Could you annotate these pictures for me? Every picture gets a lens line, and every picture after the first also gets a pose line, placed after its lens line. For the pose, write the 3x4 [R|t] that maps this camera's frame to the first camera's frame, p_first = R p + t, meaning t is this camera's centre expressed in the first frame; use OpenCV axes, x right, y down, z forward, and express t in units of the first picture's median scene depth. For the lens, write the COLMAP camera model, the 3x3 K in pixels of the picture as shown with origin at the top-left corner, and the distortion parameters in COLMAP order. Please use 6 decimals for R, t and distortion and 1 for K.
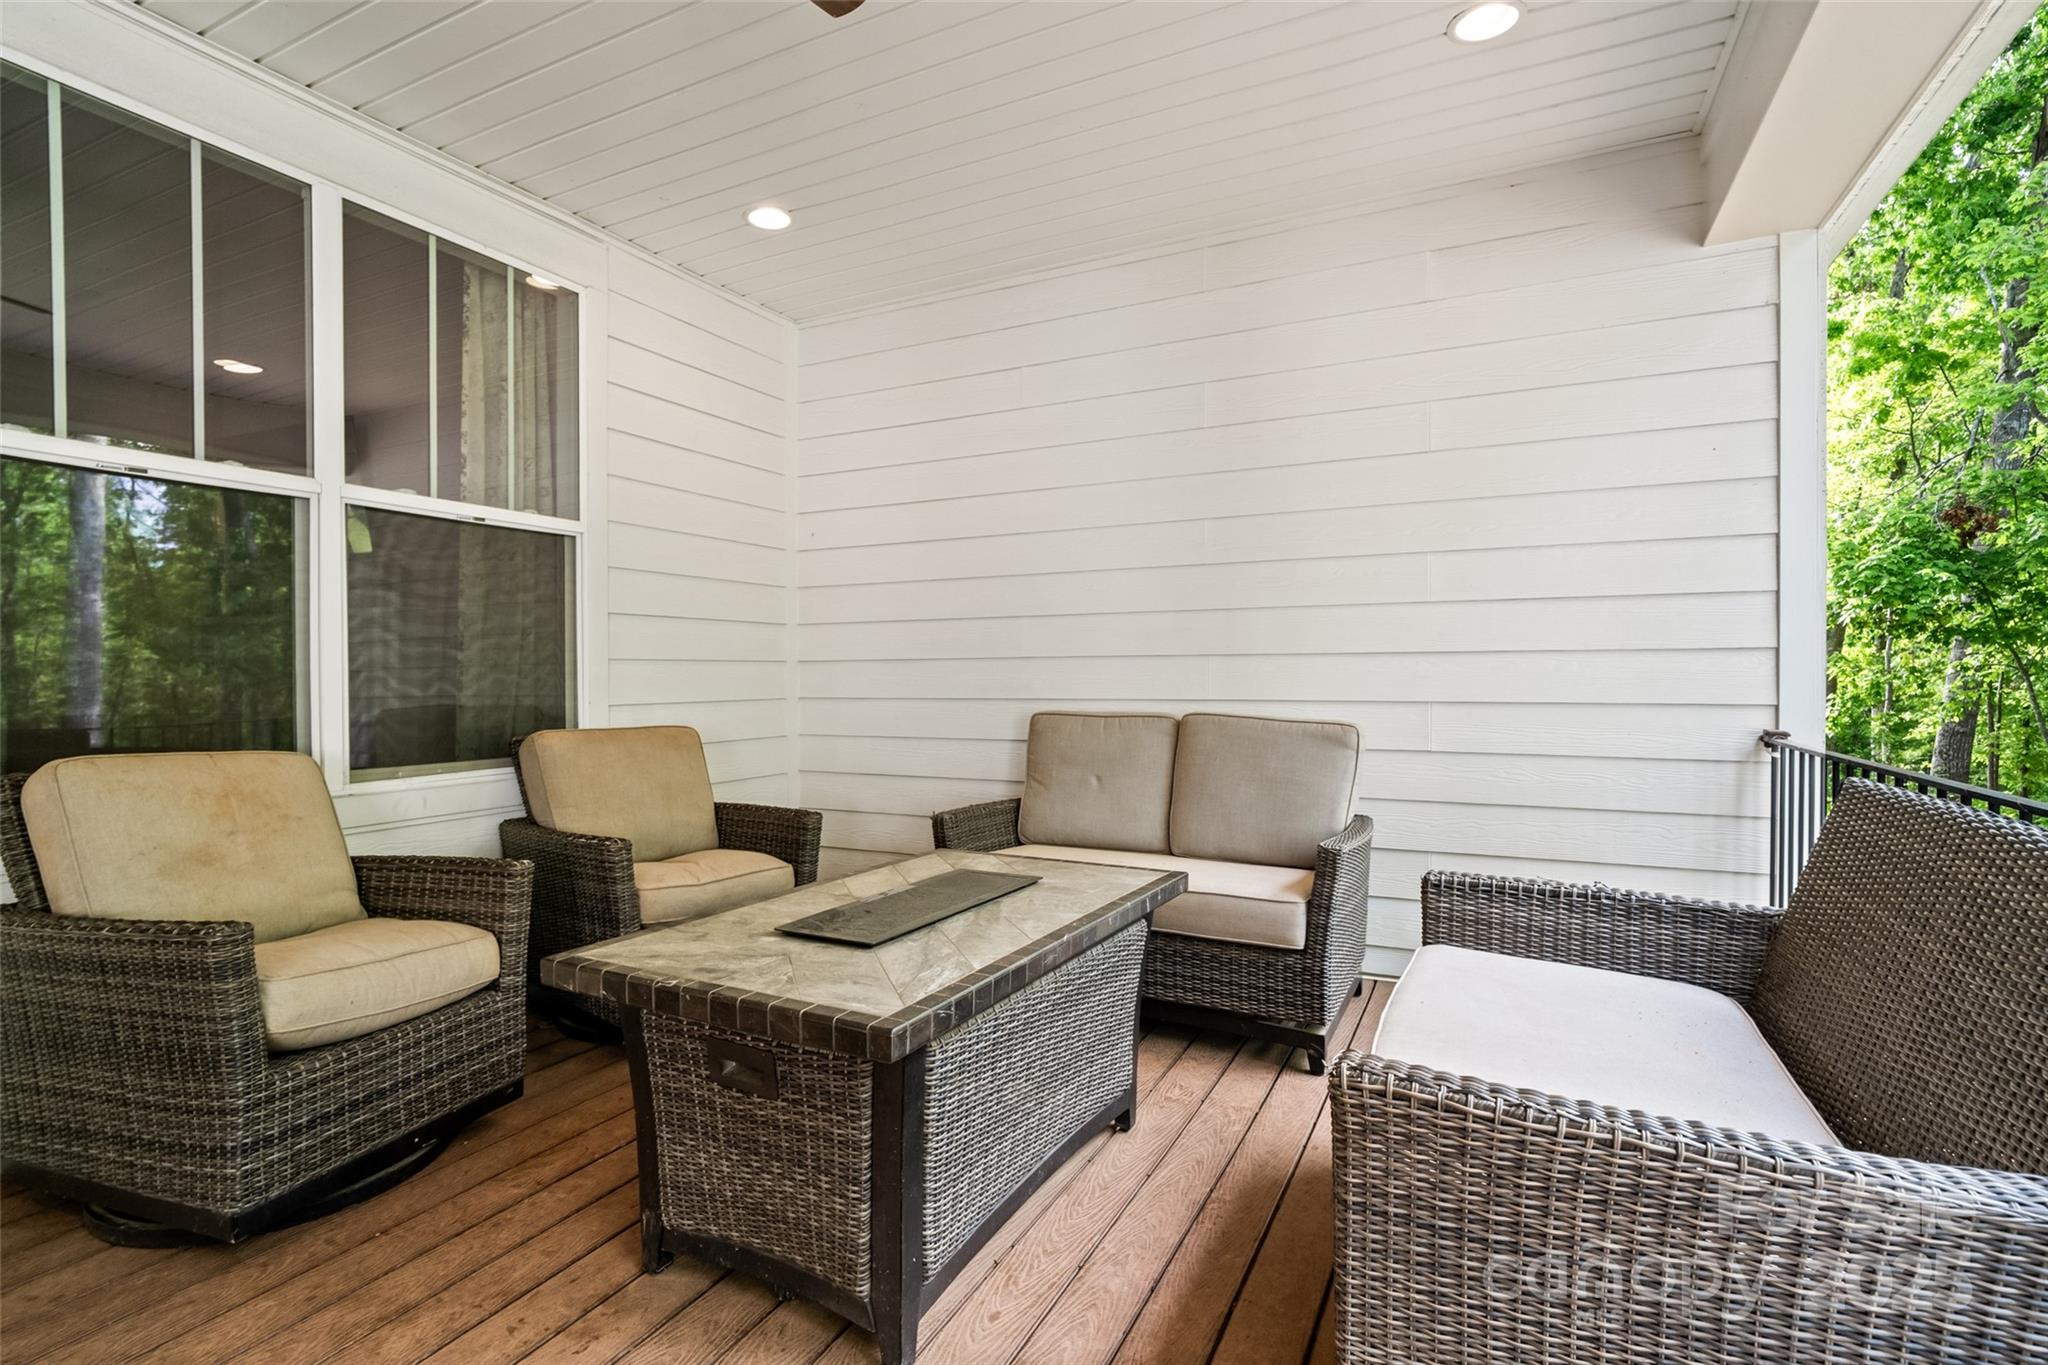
lens RADIAL K [[971.9, 0, 1024.0], [0, 971.9, 682.5], [0, 0, 1]] dist [-0.002485, -0.000136]
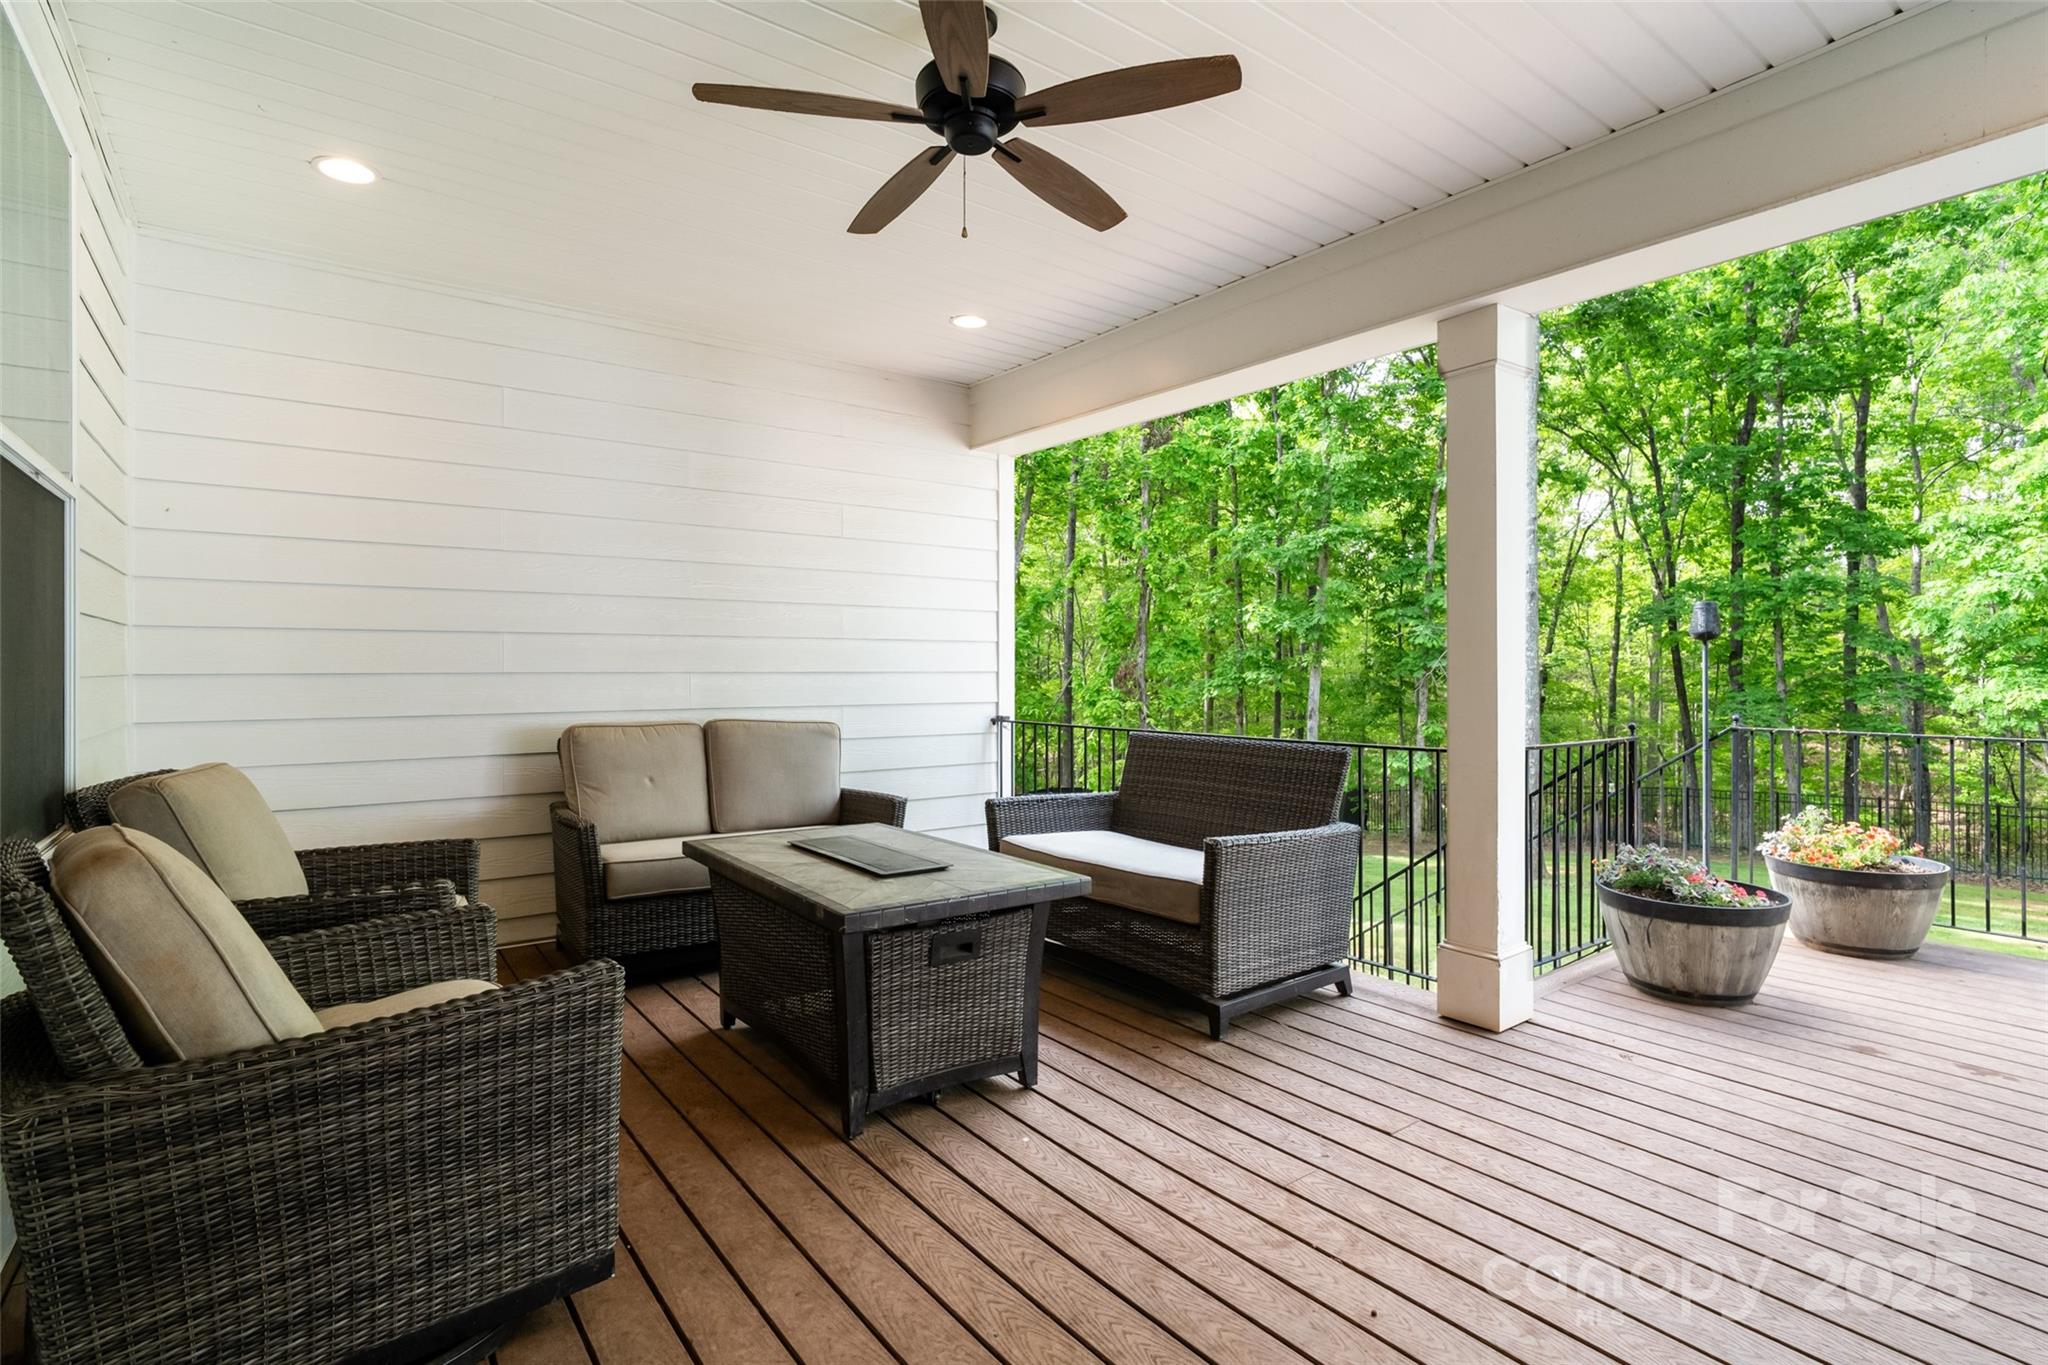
lens RADIAL K [[971.9, 0, 1024.0], [0, 971.9, 682.5], [0, 0, 1]] dist [-0.002485, -0.000136]
pose [[0.441830, -0.003099, 0.897093, -0.766200], [0.007065, 0.999975, -0.000025, -0.012848], [-0.897071, 0.006349, 0.441841, 0.095573]]
